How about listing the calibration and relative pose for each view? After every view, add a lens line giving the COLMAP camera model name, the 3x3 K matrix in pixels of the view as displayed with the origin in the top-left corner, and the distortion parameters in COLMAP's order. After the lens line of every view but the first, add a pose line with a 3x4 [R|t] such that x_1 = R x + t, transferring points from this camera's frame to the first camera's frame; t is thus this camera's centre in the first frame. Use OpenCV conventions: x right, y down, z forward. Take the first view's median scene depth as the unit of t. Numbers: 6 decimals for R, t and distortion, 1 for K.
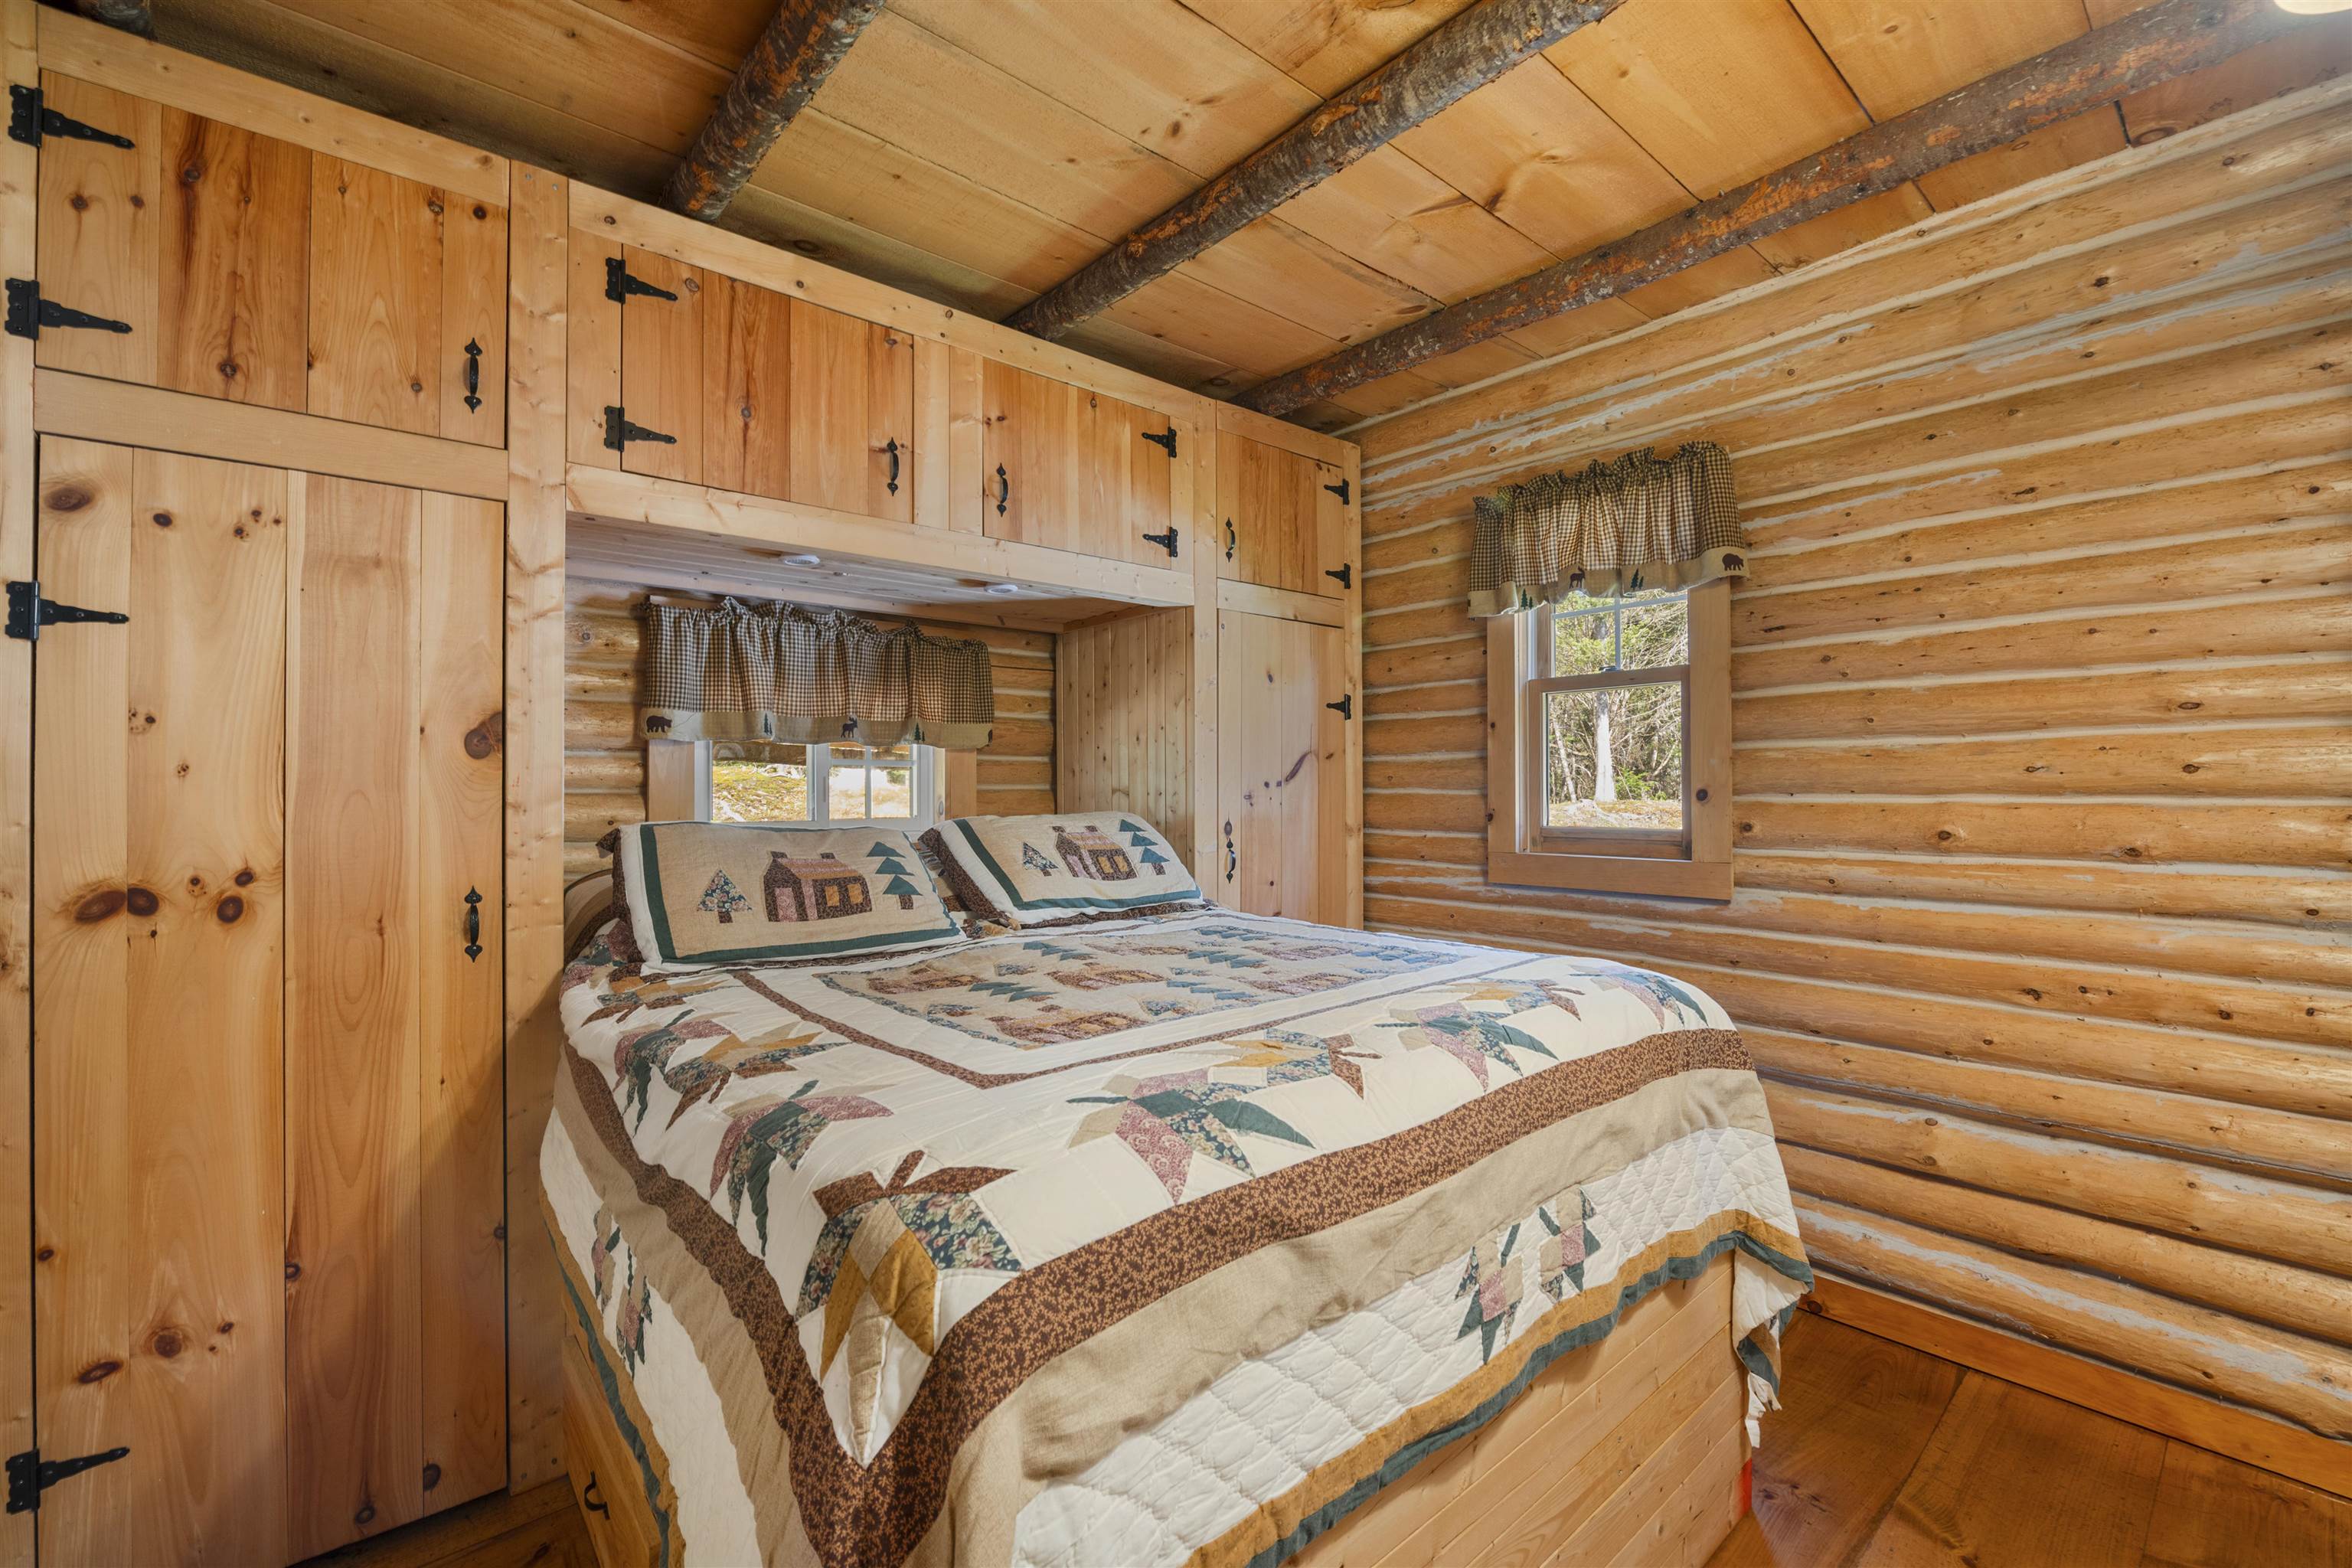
lens RADIAL K [[1007.1, 0, 1176.0], [0, 1007.1, 784.0], [0, 0, 1]] dist [-0.009494, -0.000547]
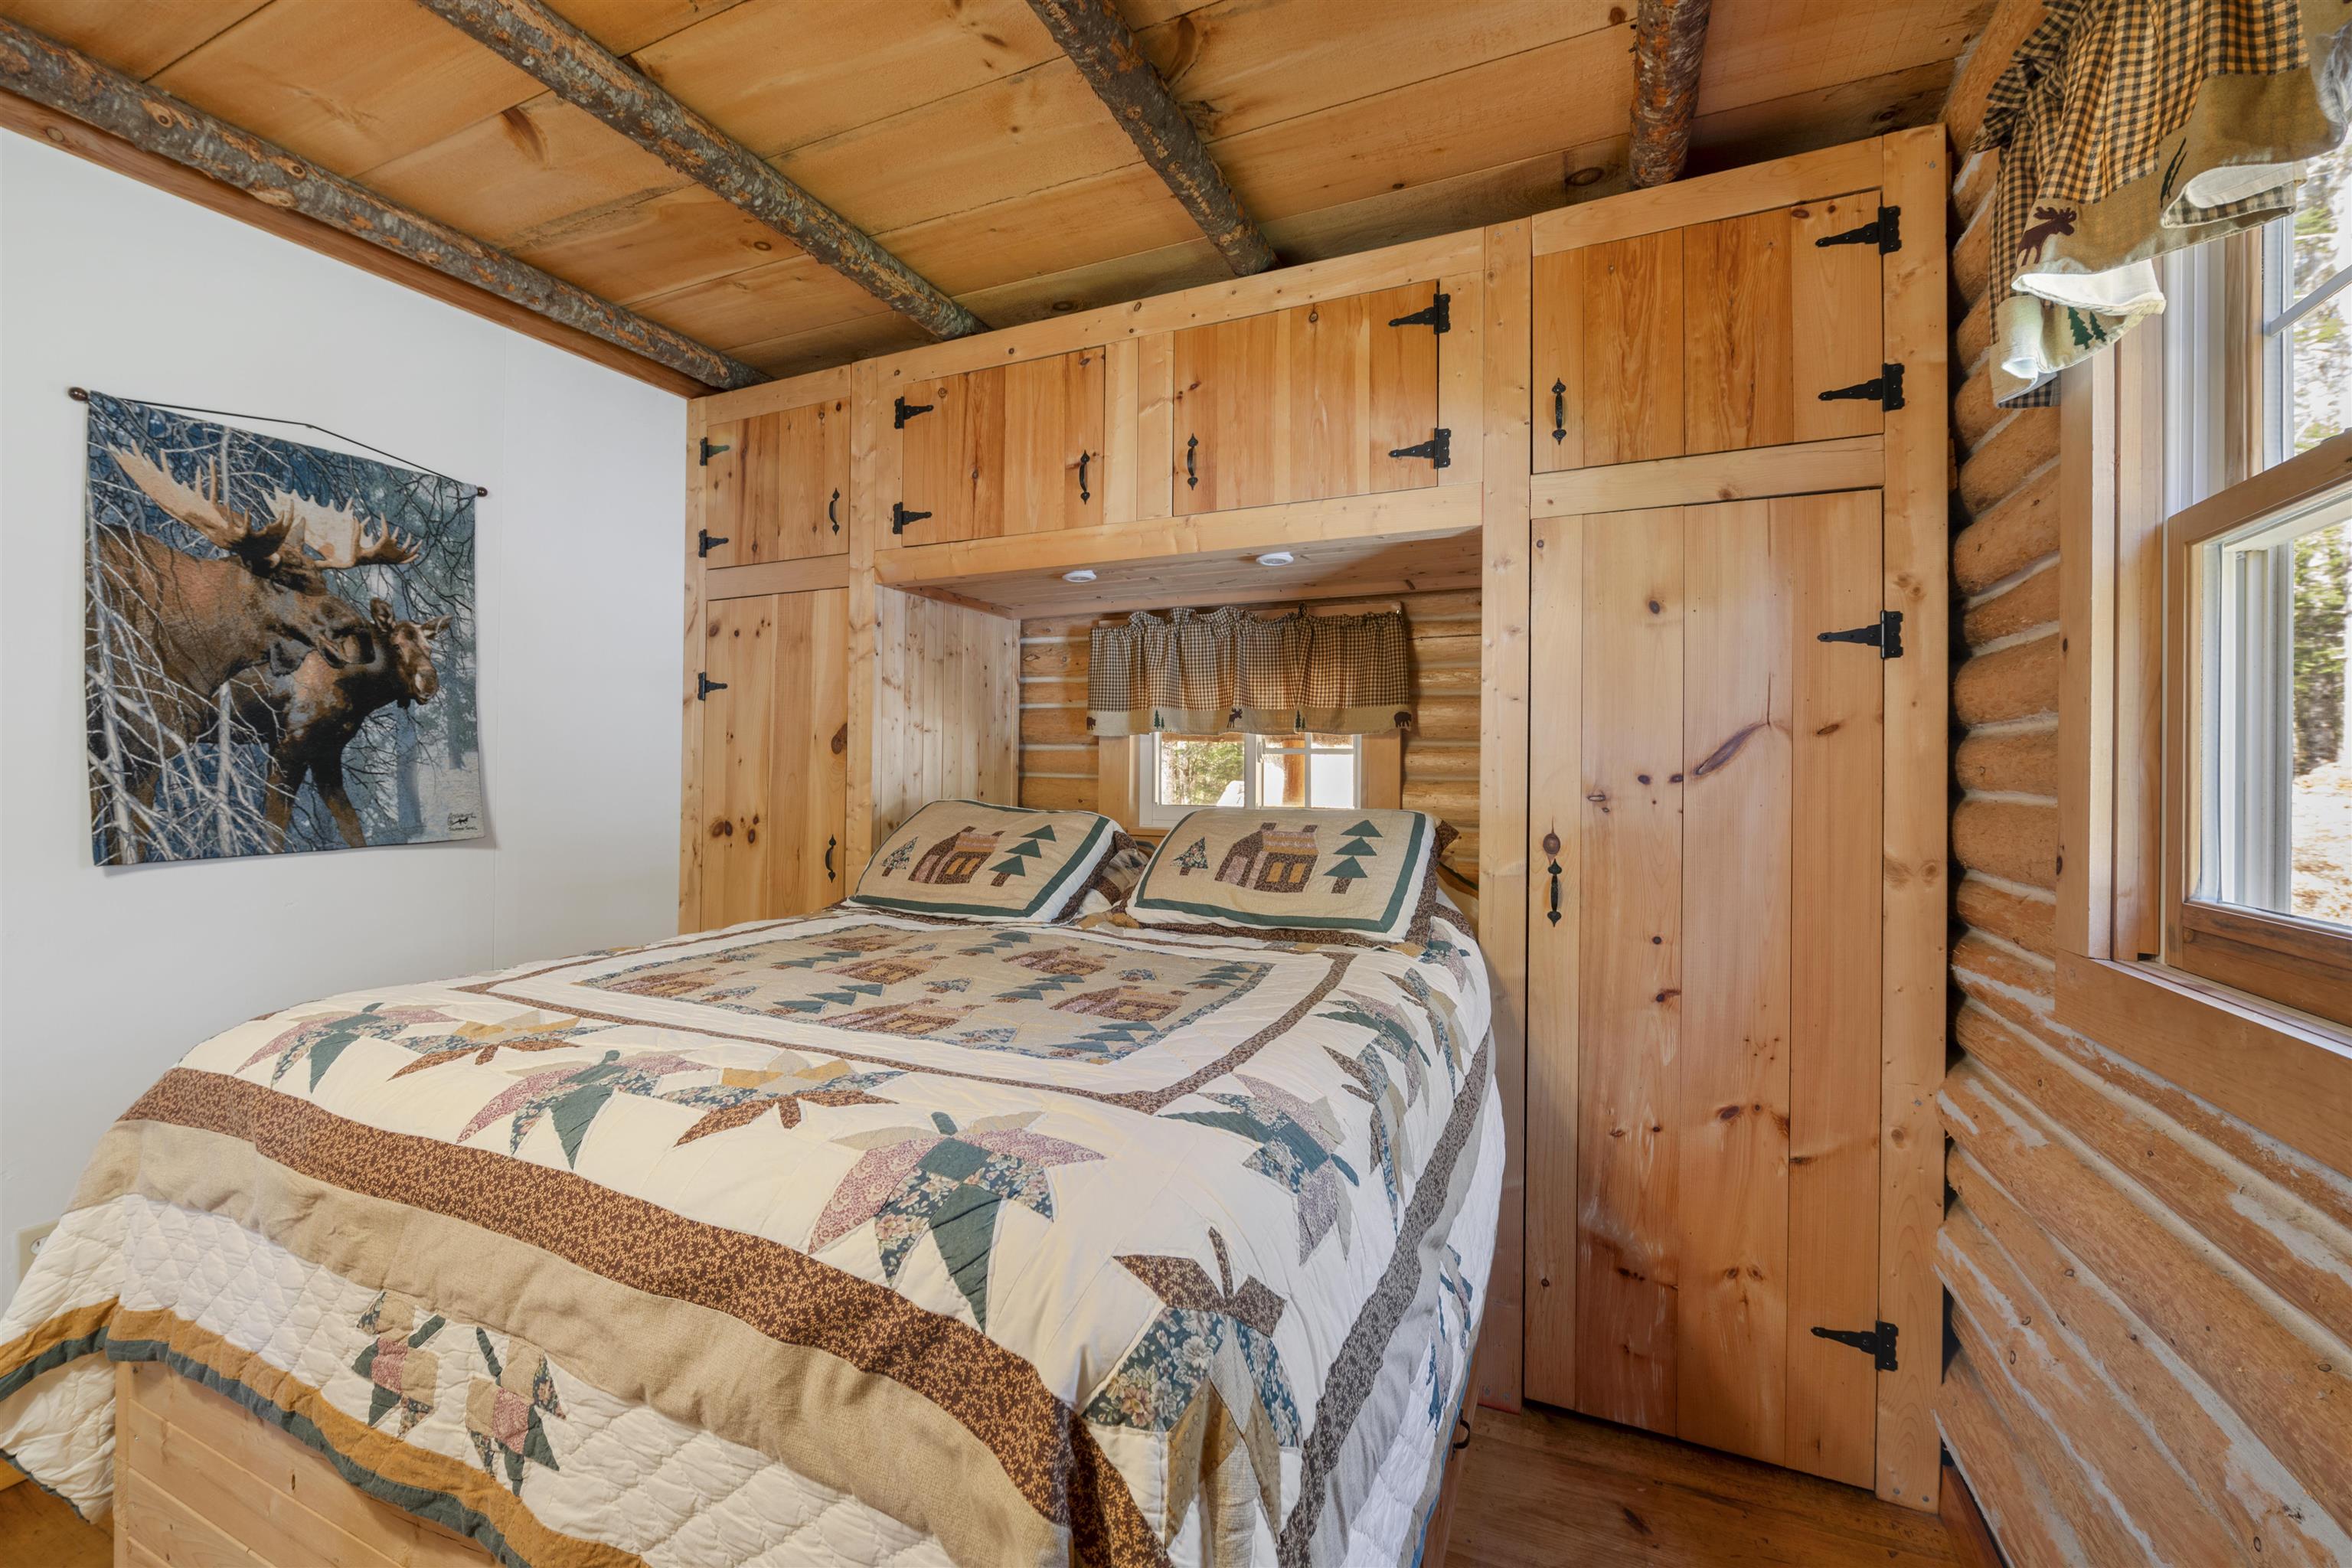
lens RADIAL K [[940.3, 0, 1169.5], [0, 940.3, 767.8], [0, 0, 1]] dist [-0.006090, -0.000289]
pose [[0.419693, 0.003018, -0.907661, 0.787482], [-0.008060, 0.999967, -0.000402, -0.006454], [0.907630, 0.007484, 0.419703, 0.780178]]
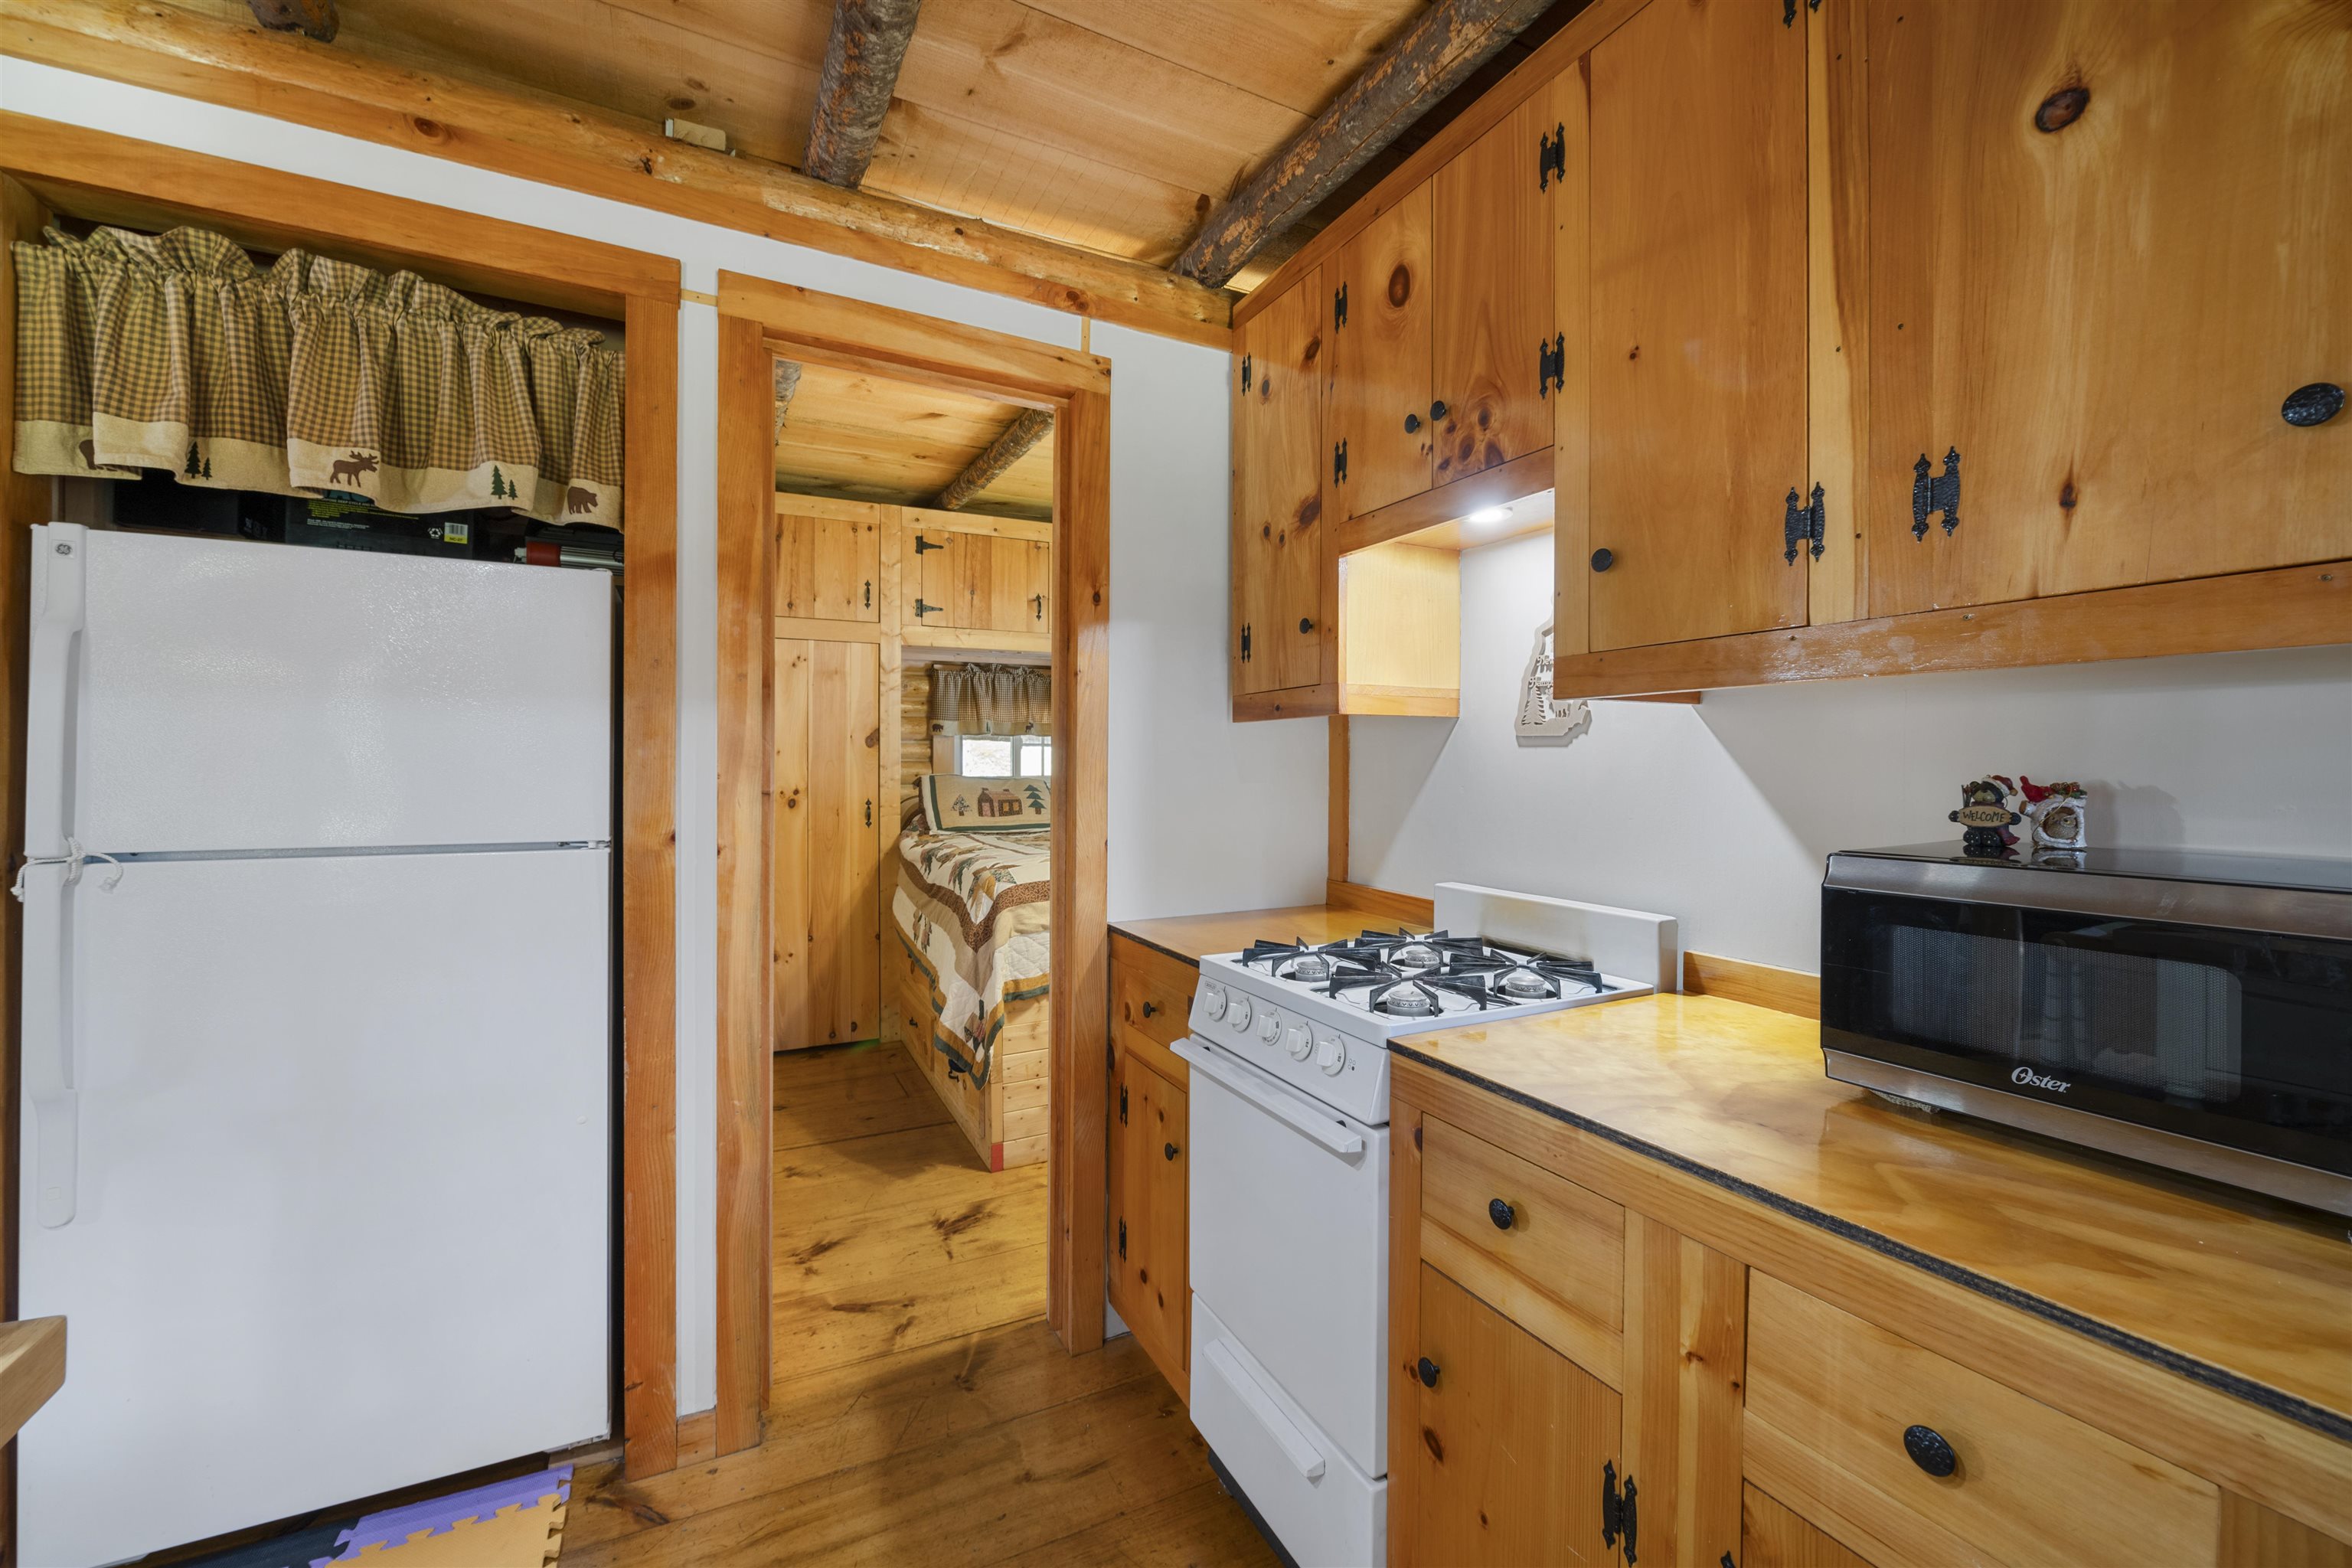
lens RADIAL K [[940.3, 0, 1169.5], [0, 940.3, 767.8], [0, 0, 1]] dist [-0.006090, -0.000289]
pose [[0.970798, 0.007378, -0.239785, 0.543678], [-0.003711, 0.999869, 0.015744, -0.013190], [0.239870, -0.014395, 0.970698, -1.007570]]
